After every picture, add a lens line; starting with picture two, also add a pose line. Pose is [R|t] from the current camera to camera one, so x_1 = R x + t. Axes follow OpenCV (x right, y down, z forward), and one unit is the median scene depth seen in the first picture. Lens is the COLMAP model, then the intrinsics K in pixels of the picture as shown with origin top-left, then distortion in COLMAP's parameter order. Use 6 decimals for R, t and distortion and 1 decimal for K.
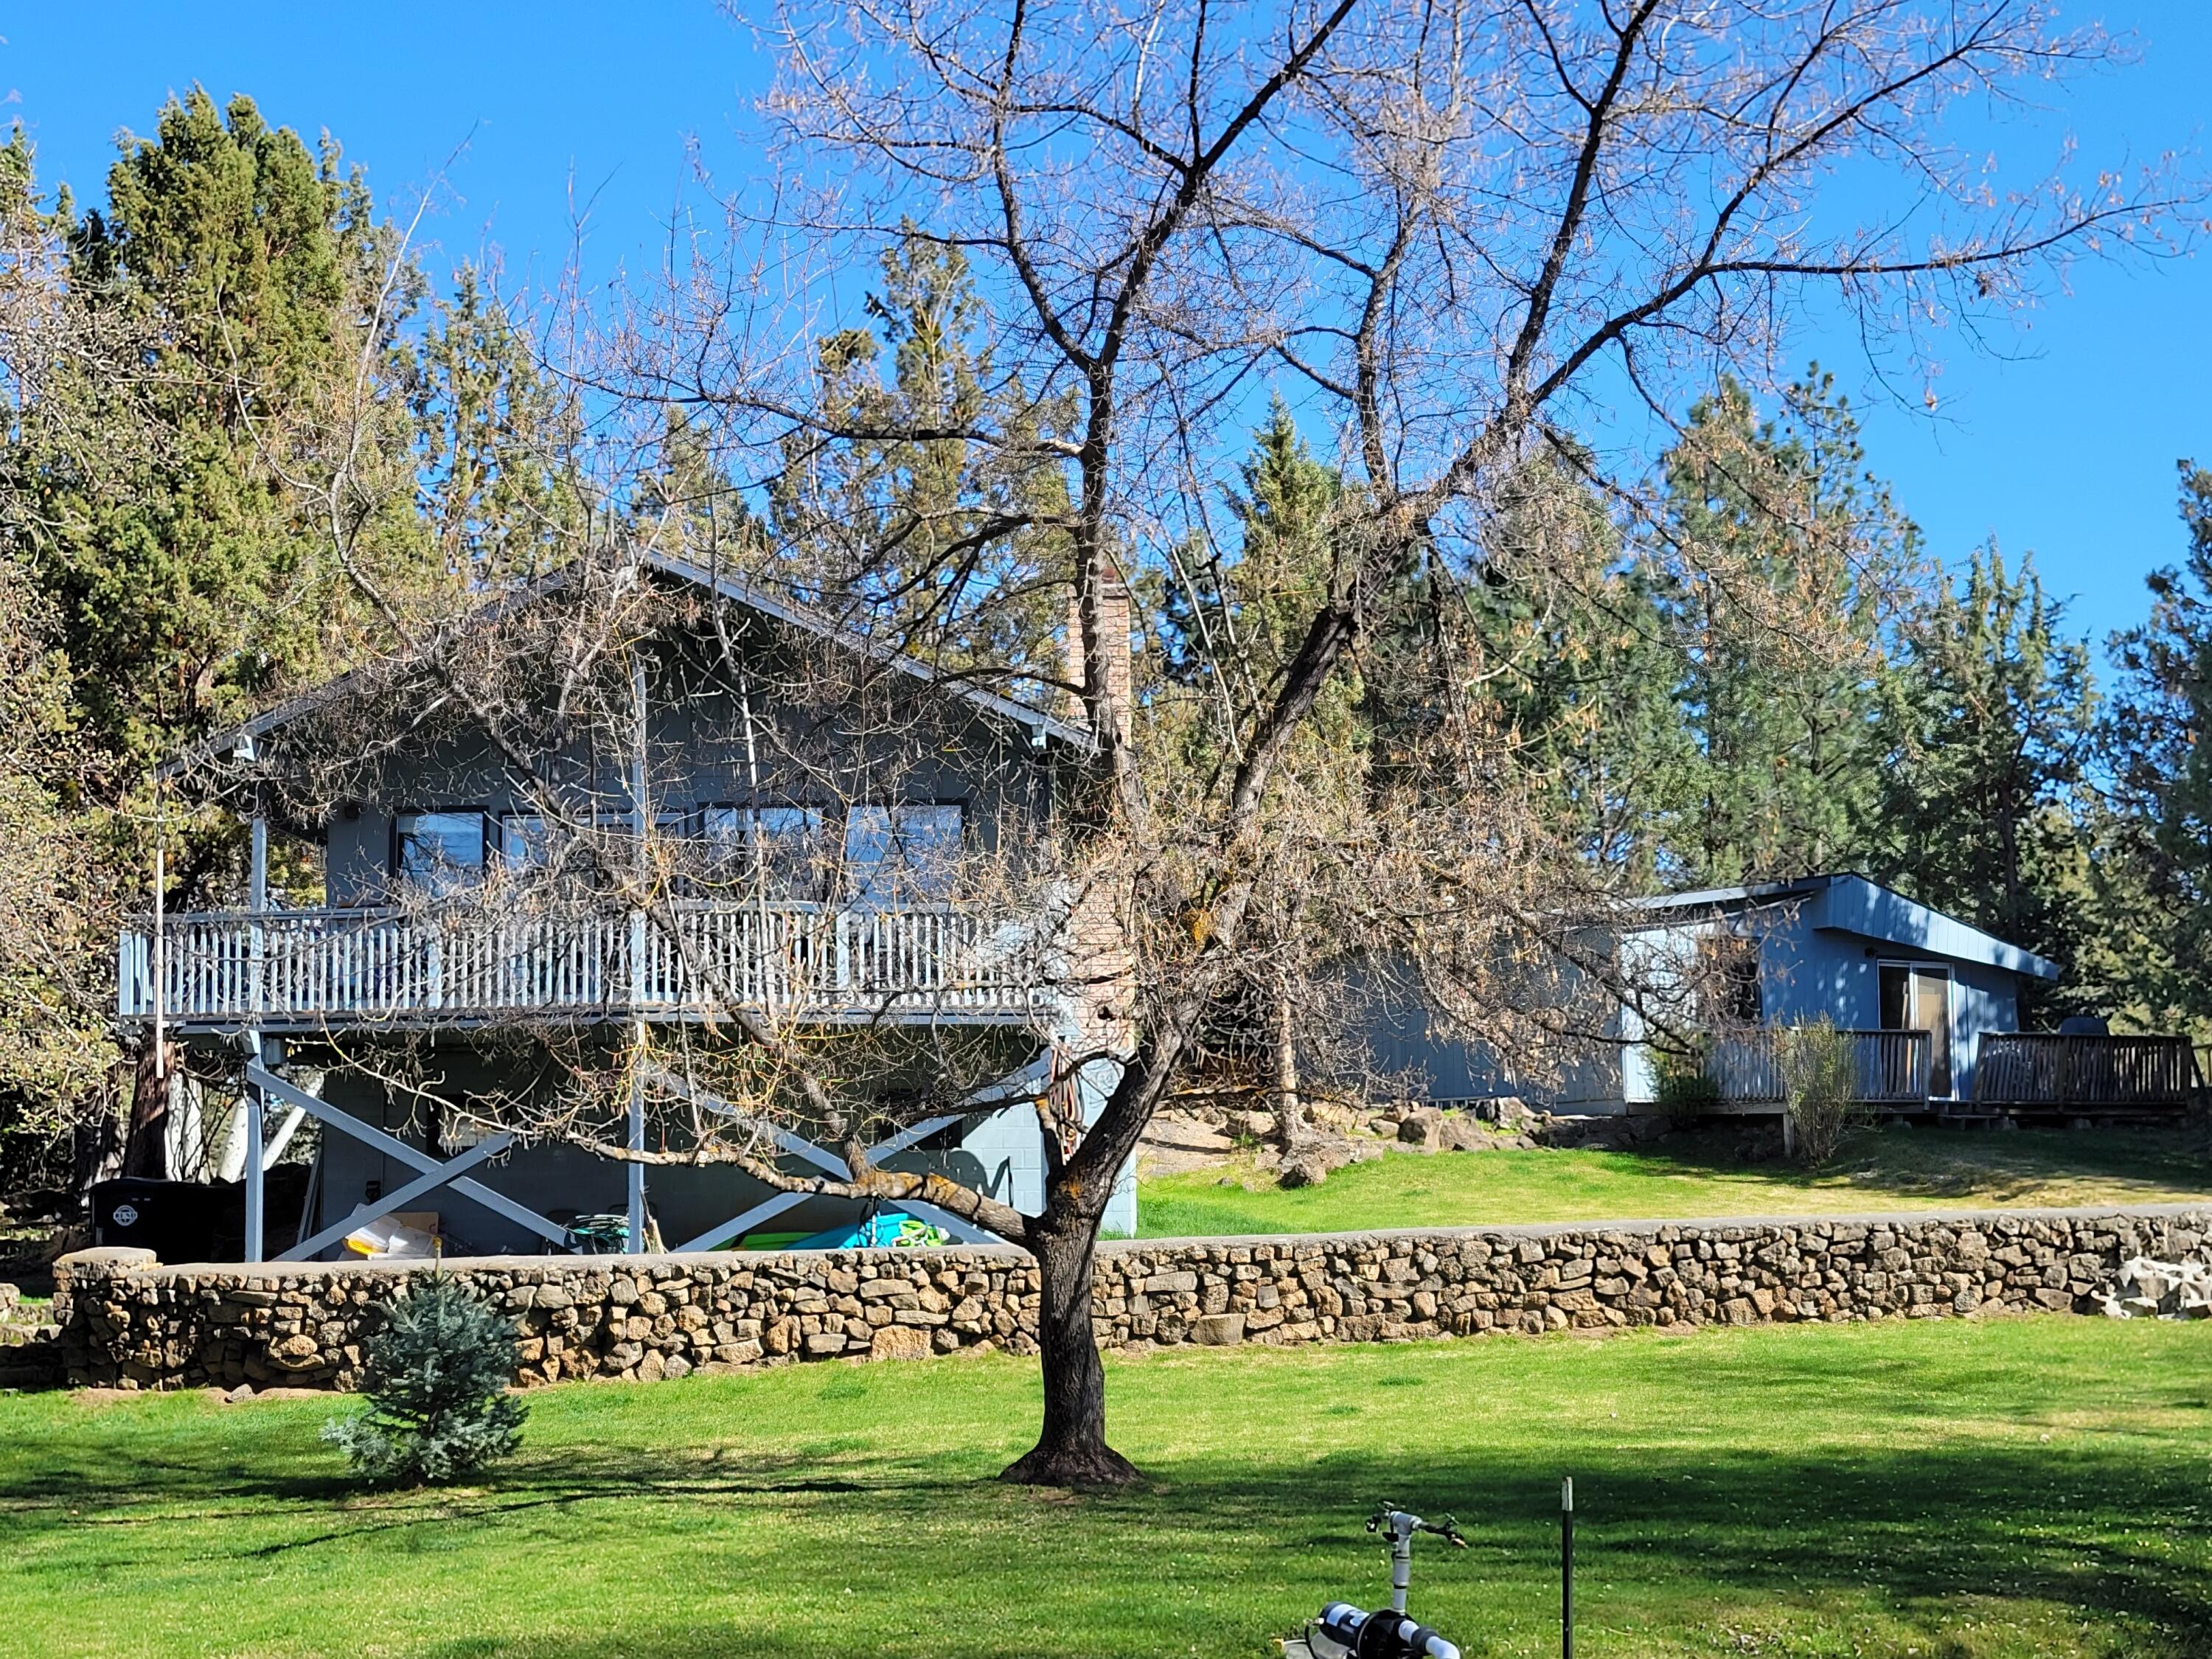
lens RADIAL K [[1661.3, 0, 1050.2], [0, 1661.3, 878.9], [0, 0, 1]] dist [0.032087, -0.003680]
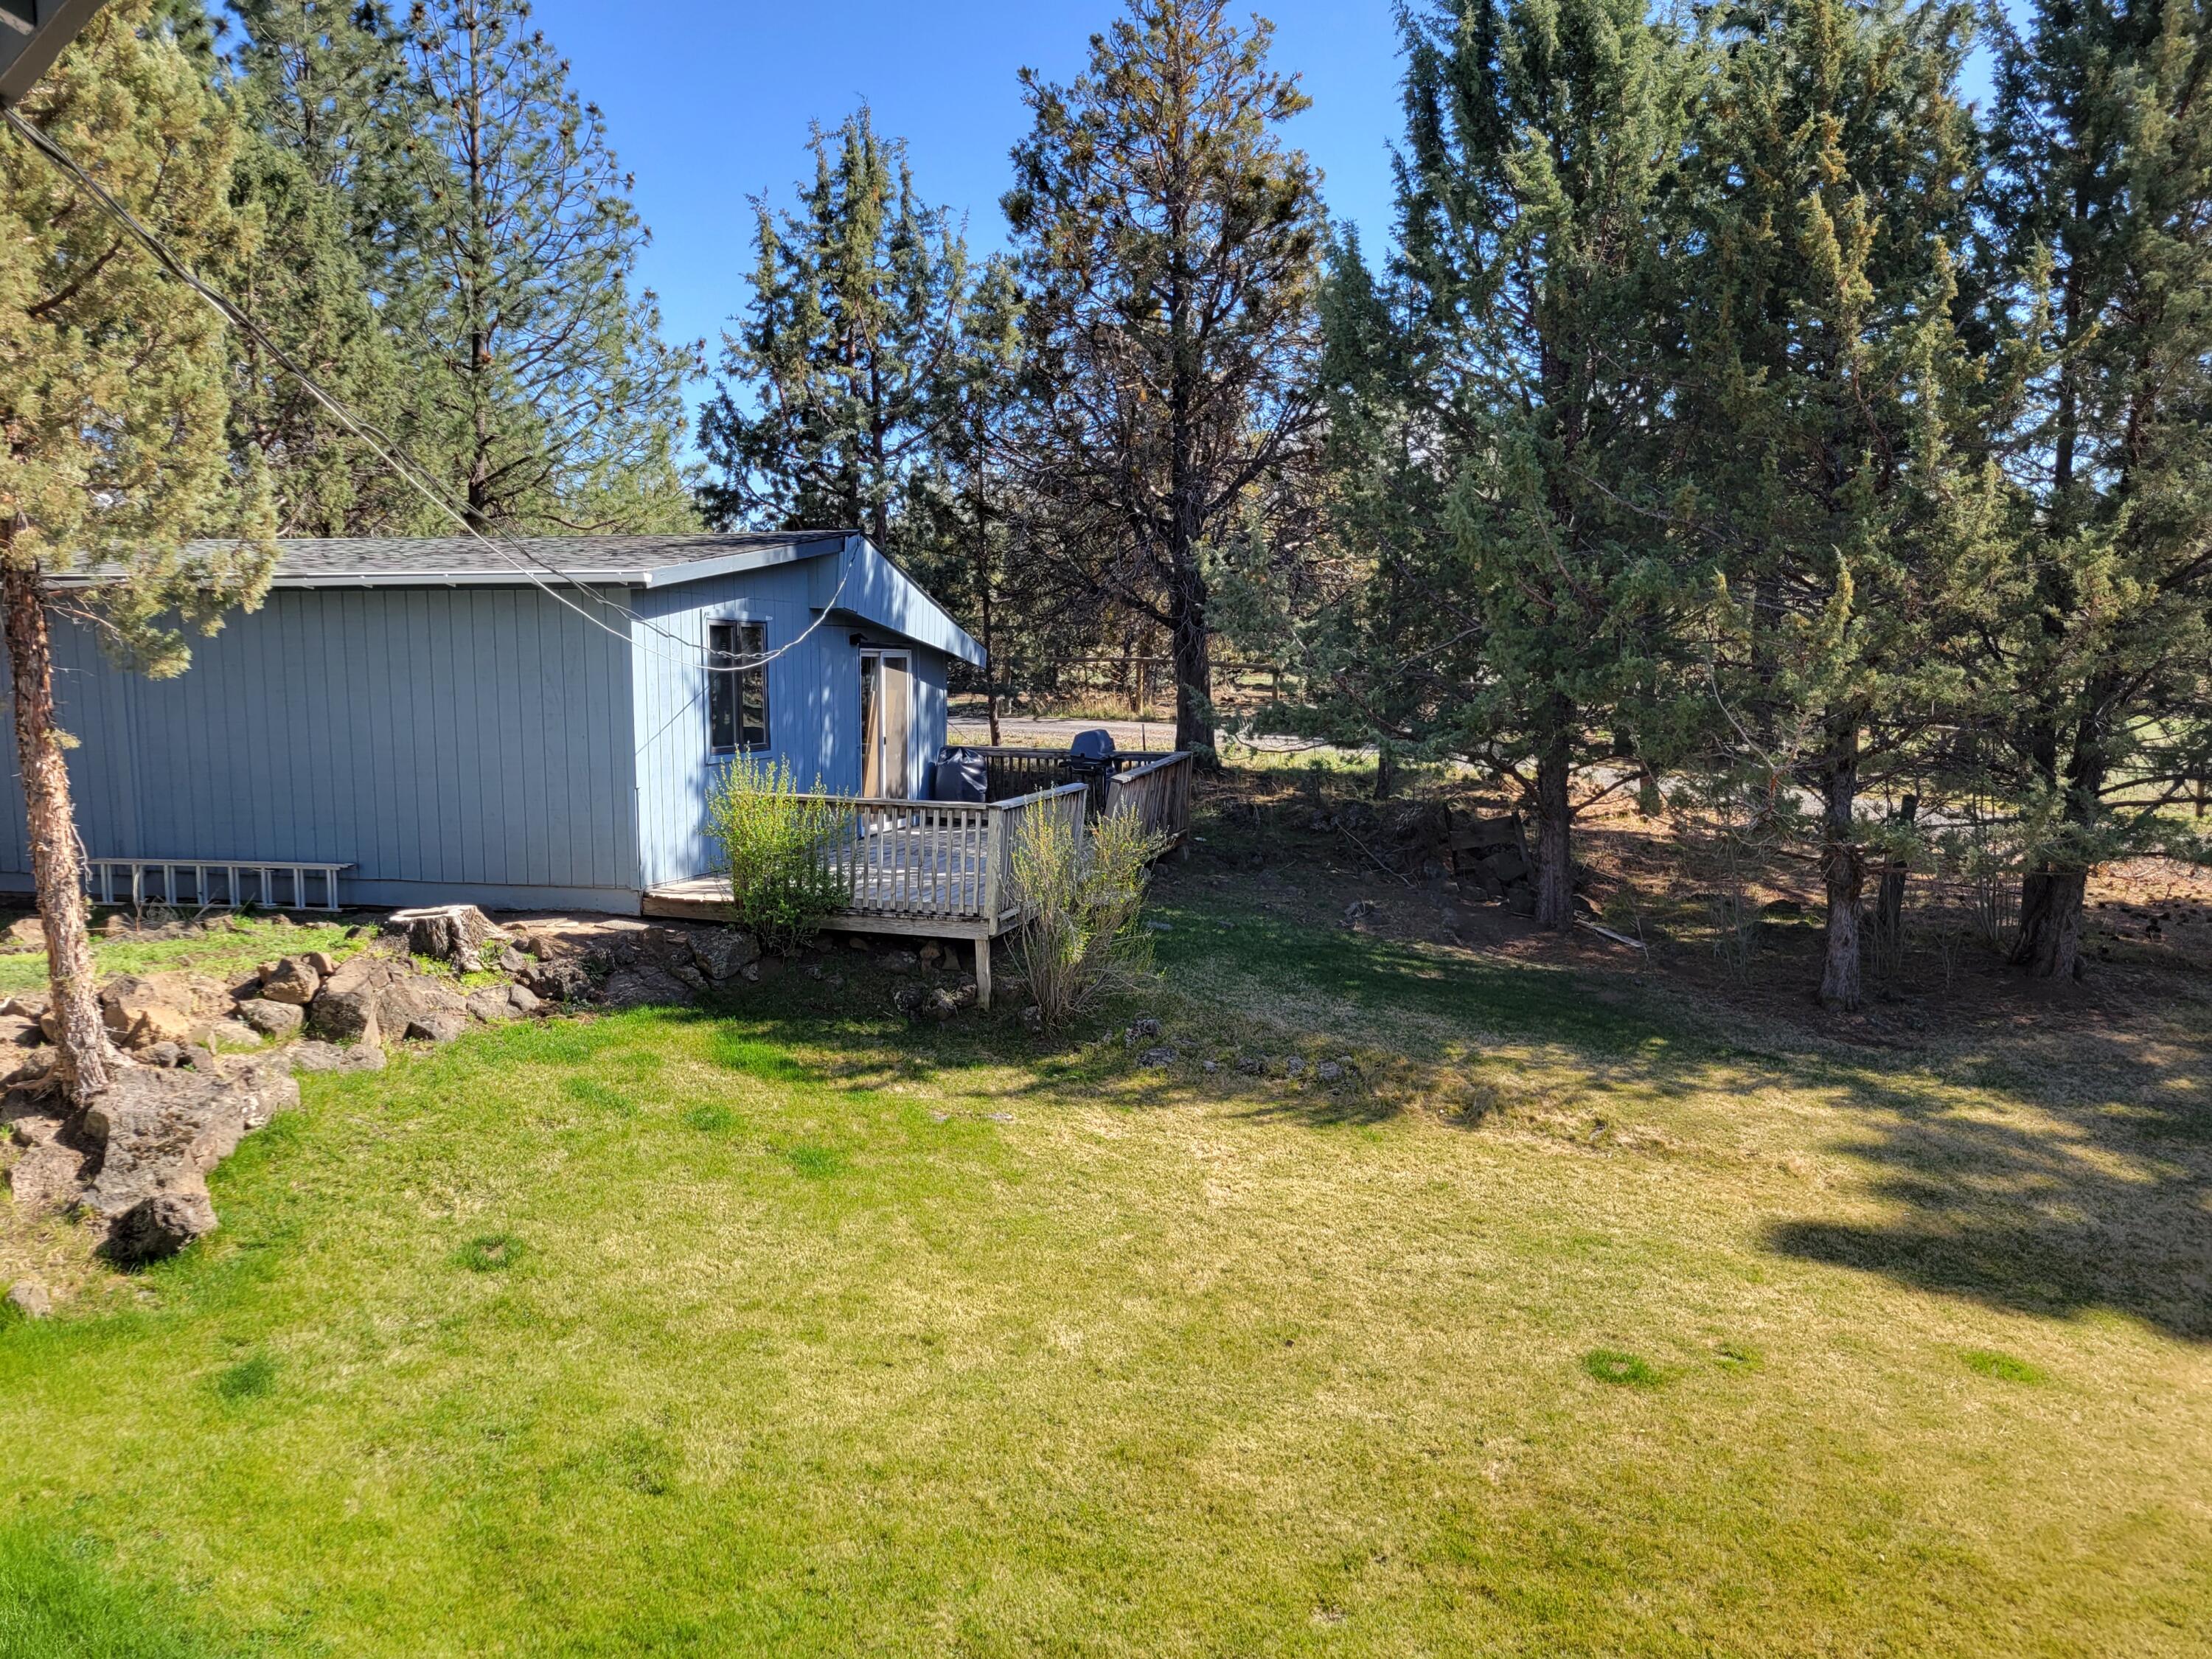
lens RADIAL K [[1661.3, 0, 1050.2], [0, 1661.3, 878.9], [0, 0, 1]] dist [0.032087, -0.003680]
pose [[0.698577, -0.087610, 0.710151, 0.009938], [-0.080270, 0.976616, 0.199445, -0.007857], [-0.711018, -0.196332, 0.675209, 0.438887]]
